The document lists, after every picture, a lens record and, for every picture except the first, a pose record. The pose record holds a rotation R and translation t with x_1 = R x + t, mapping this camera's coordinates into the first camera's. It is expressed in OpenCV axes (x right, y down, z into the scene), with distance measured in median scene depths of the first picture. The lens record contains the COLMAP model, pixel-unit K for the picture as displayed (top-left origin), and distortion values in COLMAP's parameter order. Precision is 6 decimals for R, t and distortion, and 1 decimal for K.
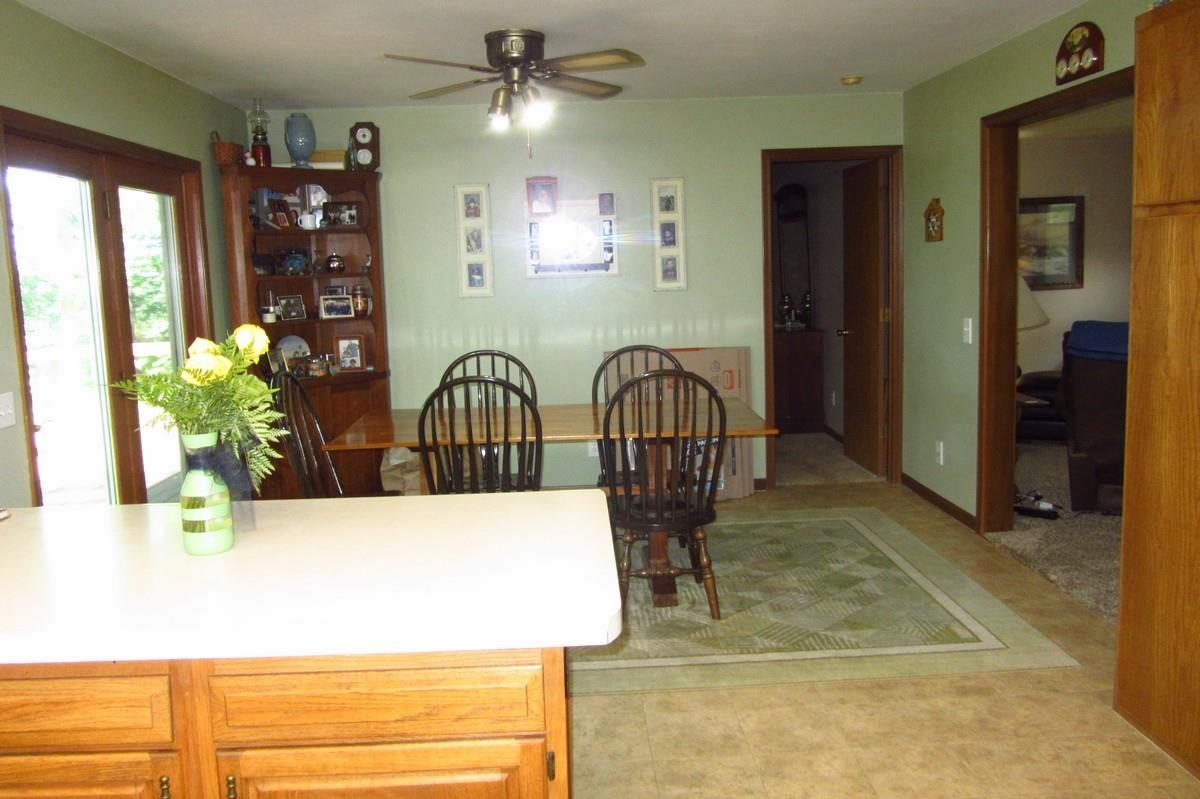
lens RADIAL K [[981.7, 0, 601.0], [0, 981.7, 389.9], [0, 0, 1]] dist [-0.043459, -0.001817]
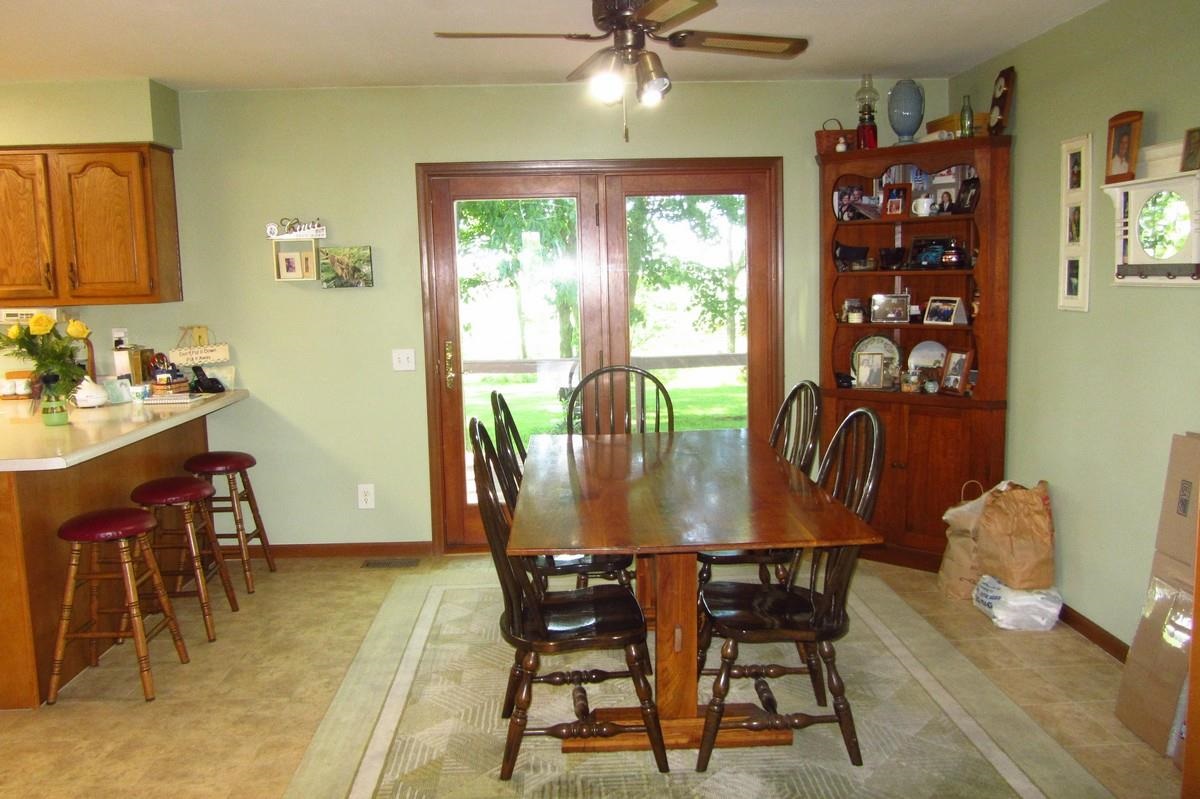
lens RADIAL K [[991.3, 0, 608.9], [0, 991.3, 393.9], [0, 0, 1]] dist [-0.039374, 0.010736]
pose [[0.004800, 0.151433, -0.988456, 0.588634], [-0.105854, 0.982991, 0.150081, -0.118990], [0.994370, 0.103911, 0.020748, 0.769417]]
